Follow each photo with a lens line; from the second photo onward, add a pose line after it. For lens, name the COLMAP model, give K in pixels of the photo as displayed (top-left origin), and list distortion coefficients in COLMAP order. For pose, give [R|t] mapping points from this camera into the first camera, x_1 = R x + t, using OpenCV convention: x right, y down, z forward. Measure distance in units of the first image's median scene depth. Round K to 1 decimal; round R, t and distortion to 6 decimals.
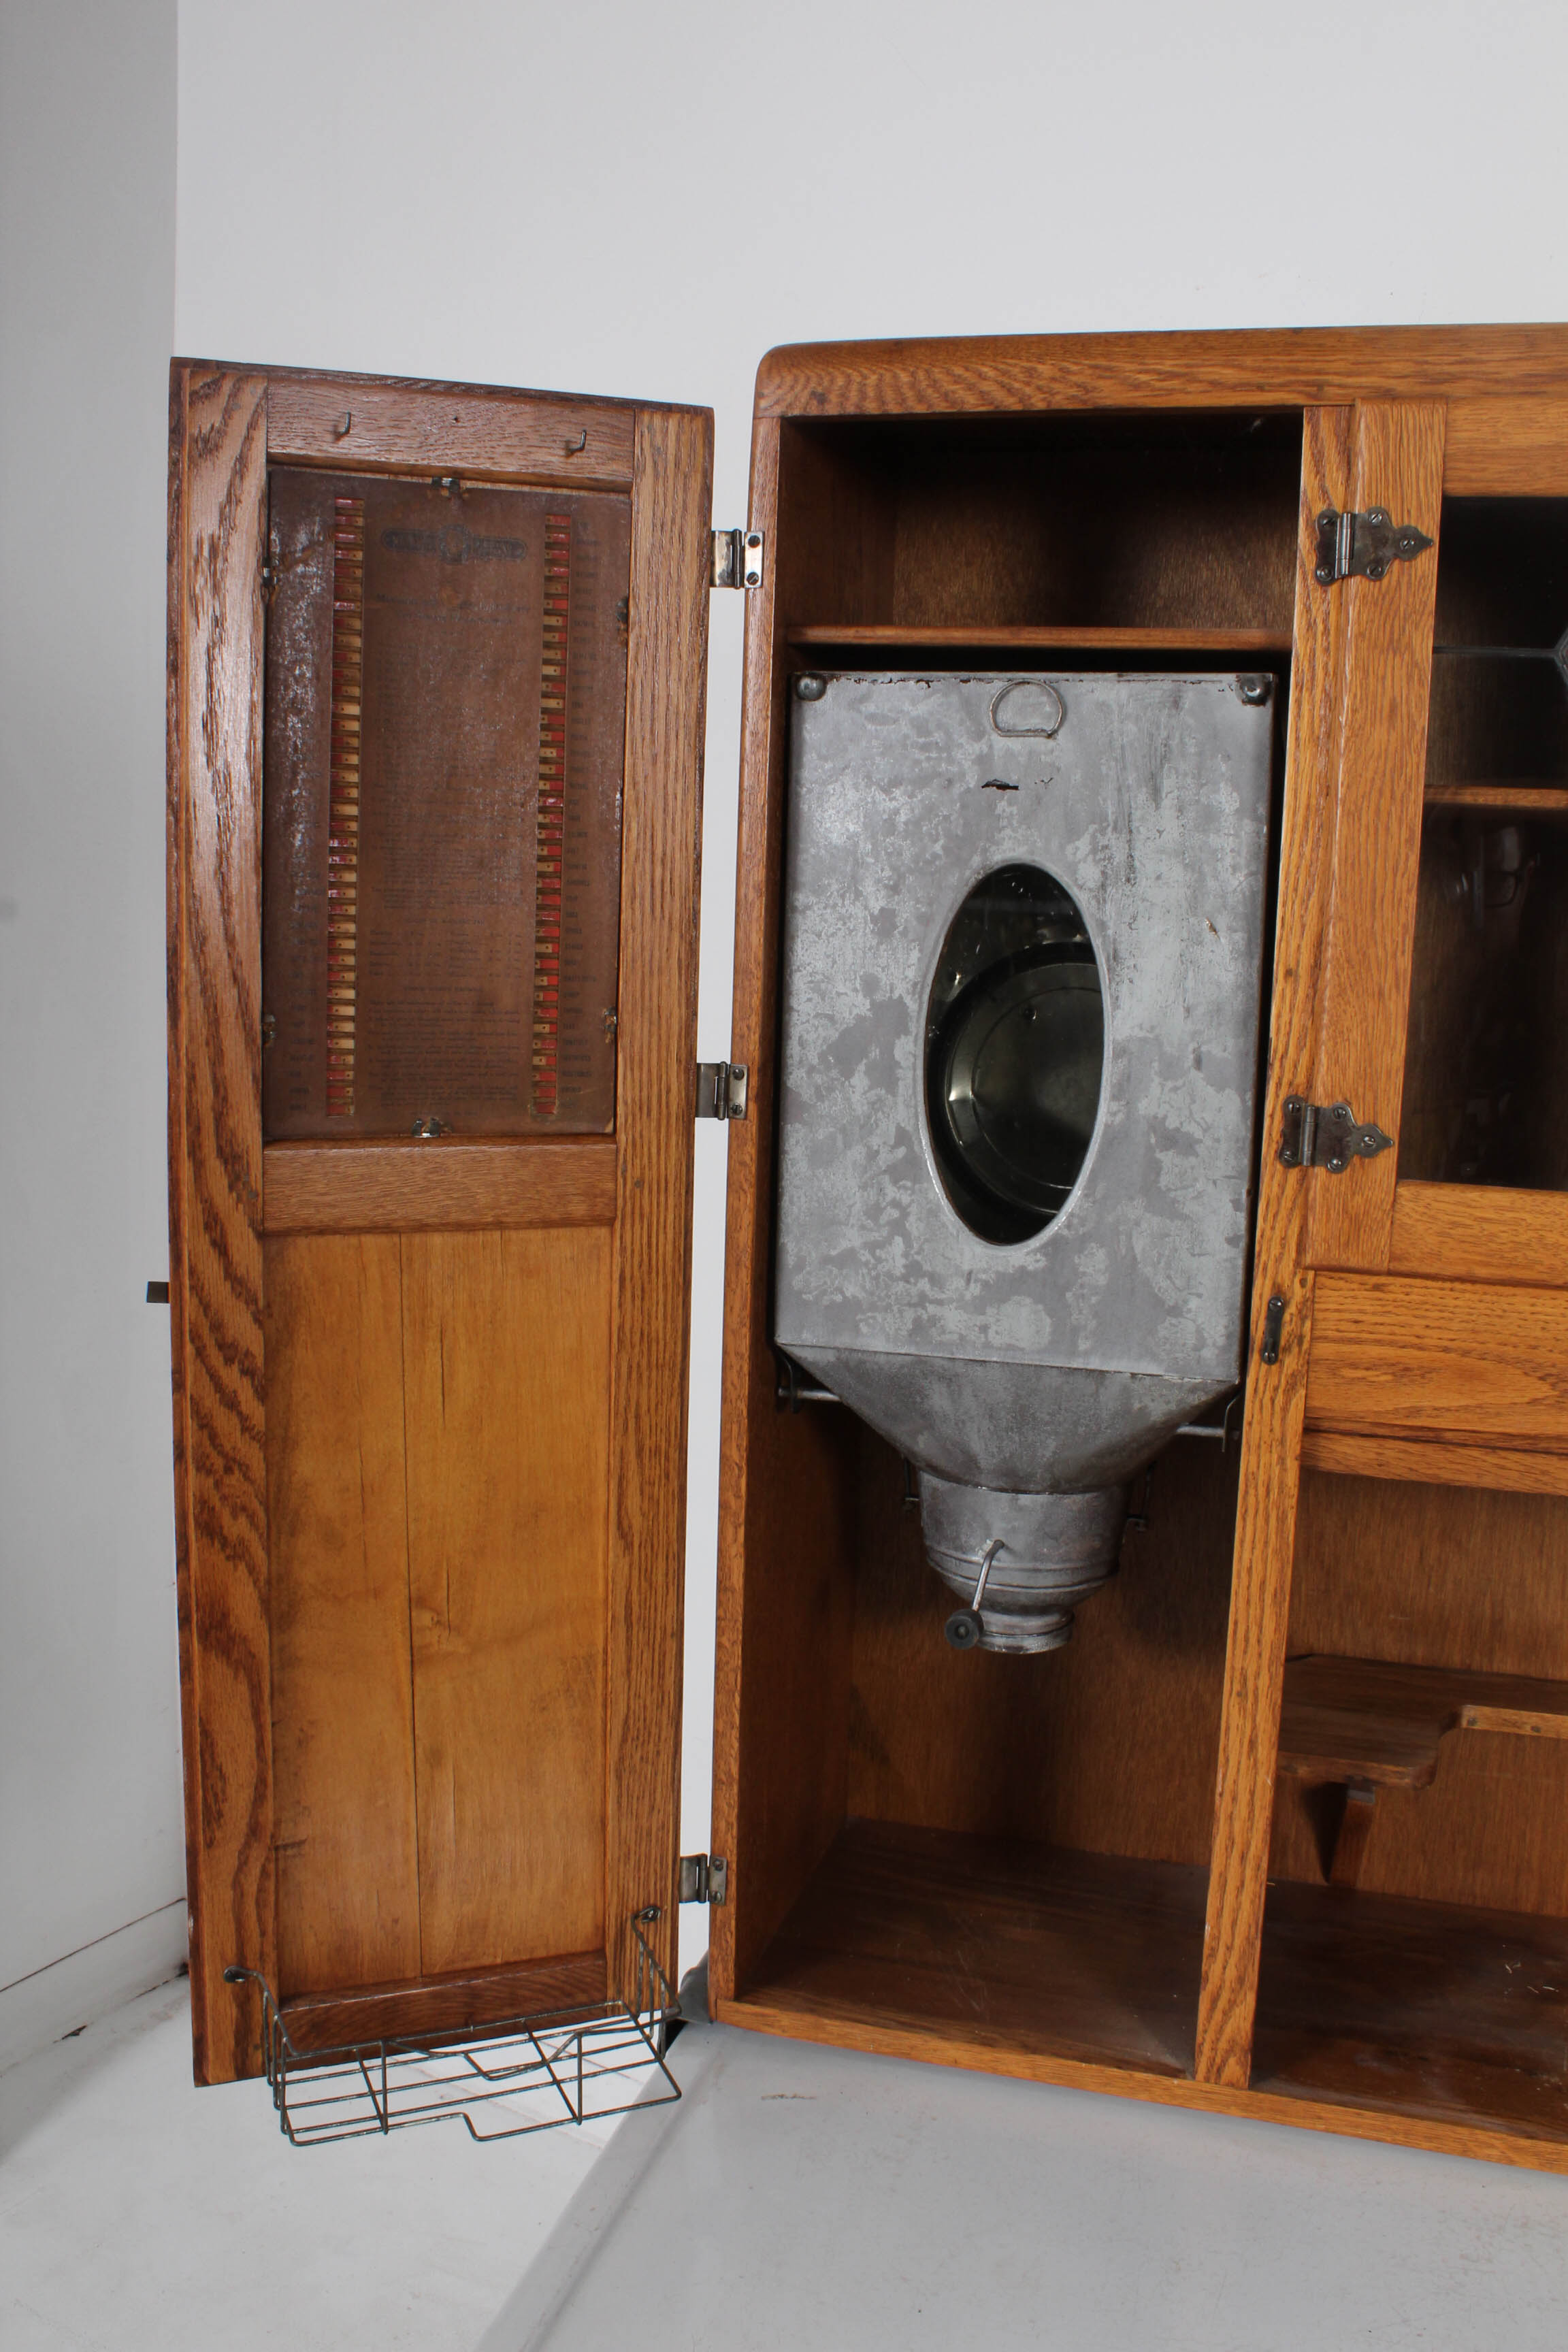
lens RADIAL K [[2080.8, 0, 795.9], [0, 2080.8, 1168.3], [0, 0, 1]] dist [-0.149641, 0.110175]
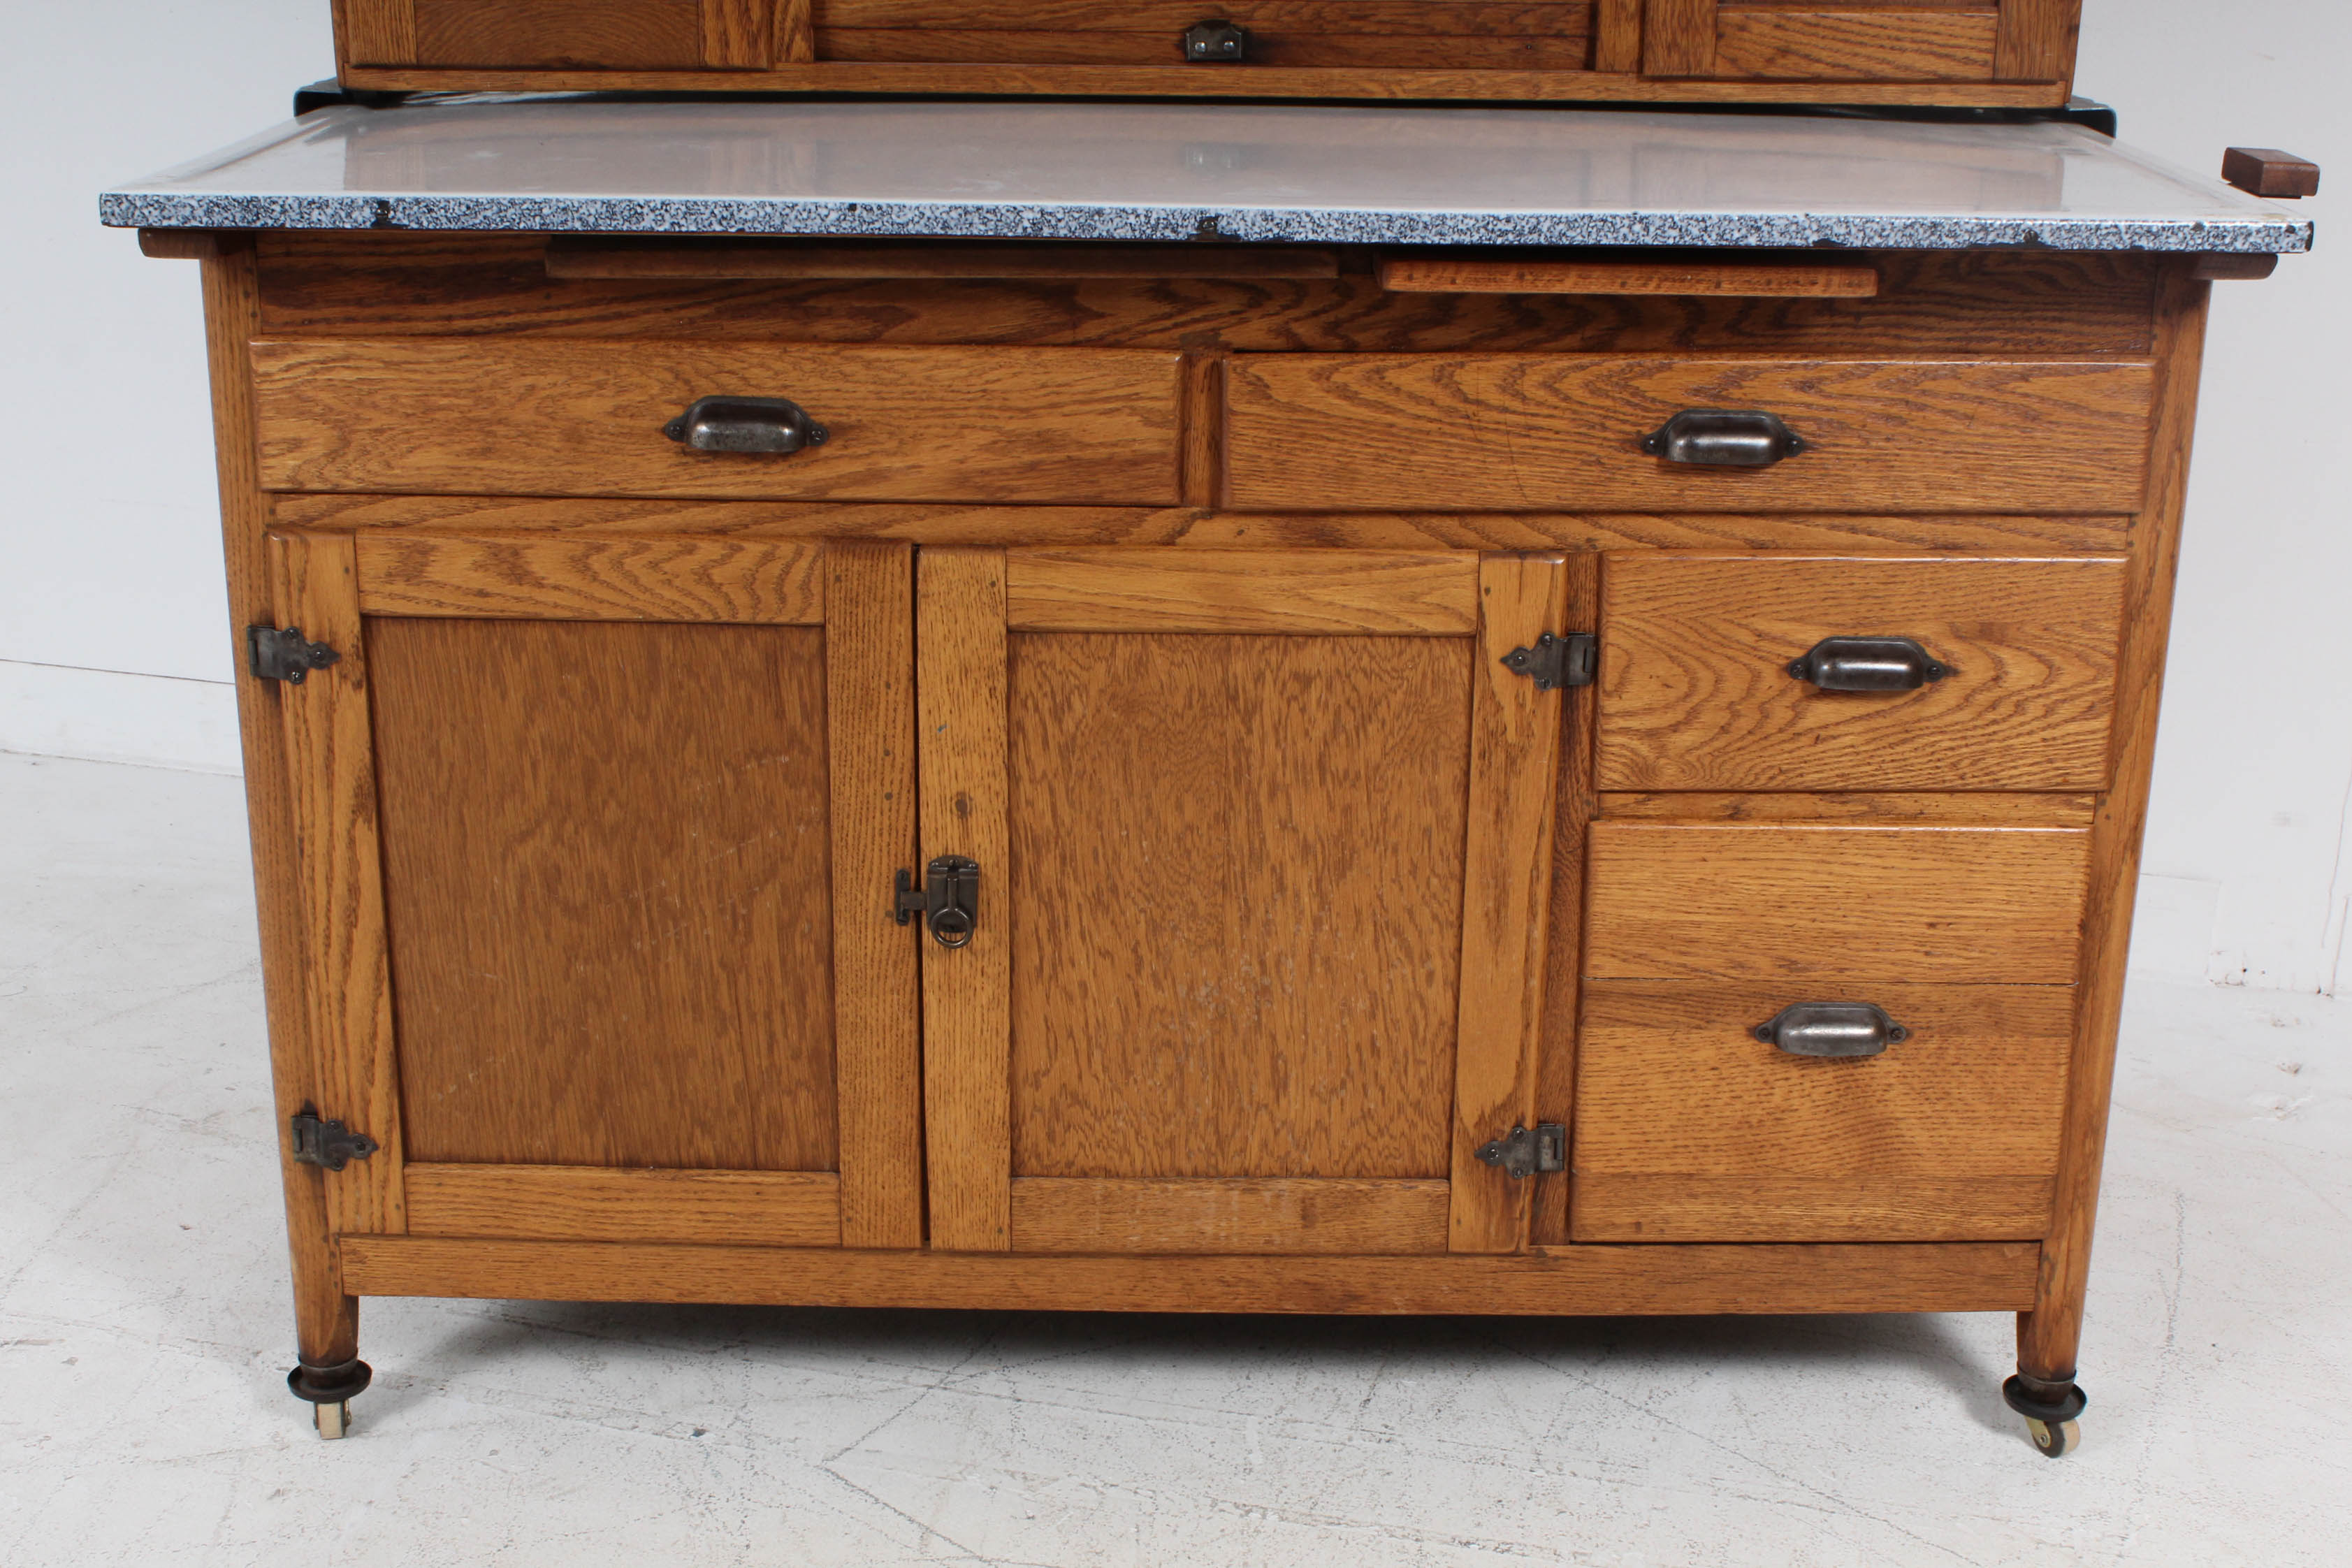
lens RADIAL K [[2999.0, 0, 1171.2], [0, 2999.0, 781.8], [0, 0, 1]] dist [-0.066828, 0.000000]
pose [[0.960677, -0.111816, 0.254158, -0.070763], [0.061664, 0.978390, 0.197358, 0.577122], [-0.270733, -0.173924, 0.946812, -0.841807]]
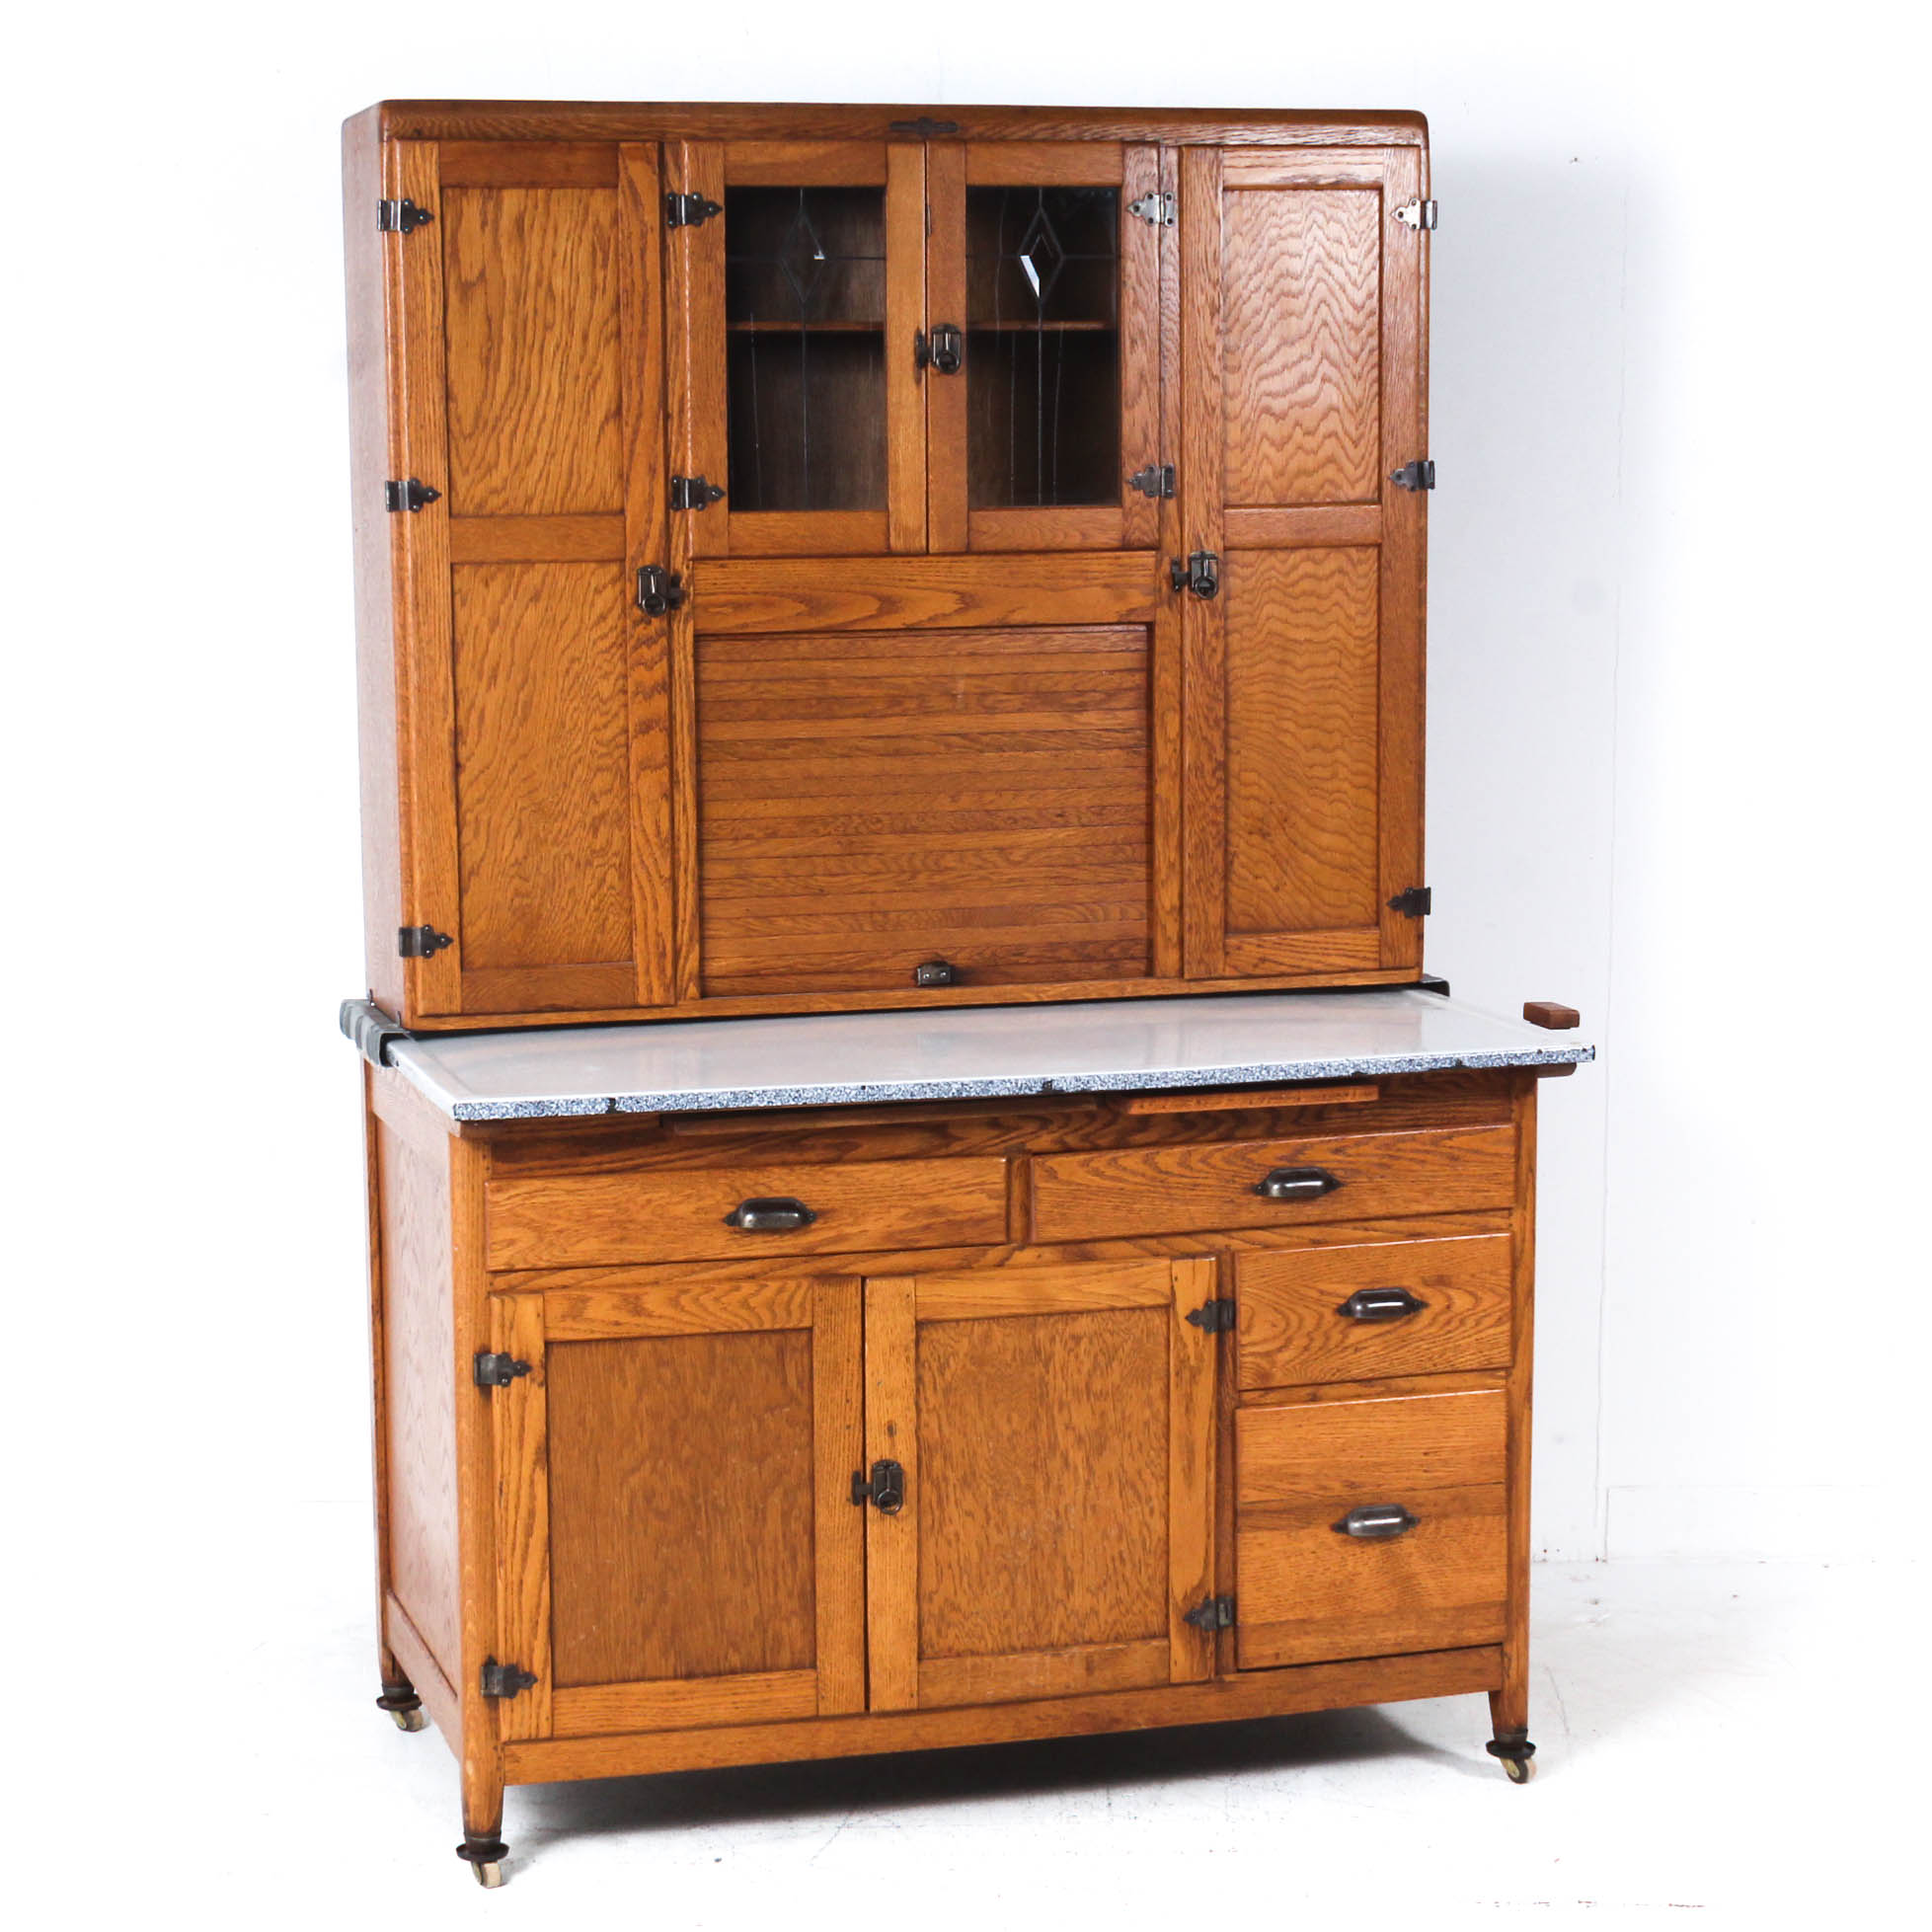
lens RADIAL K [[4172.3, 0, 843.9], [0, 4172.3, 1015.0], [0, 0, 1]] dist [-0.023189, 0.000000]
pose [[0.852692, -0.115394, 0.509510, -1.807151], [0.113840, 0.992905, 0.034358, 0.377406], [-0.509860, 0.028706, 0.859778, -2.662889]]
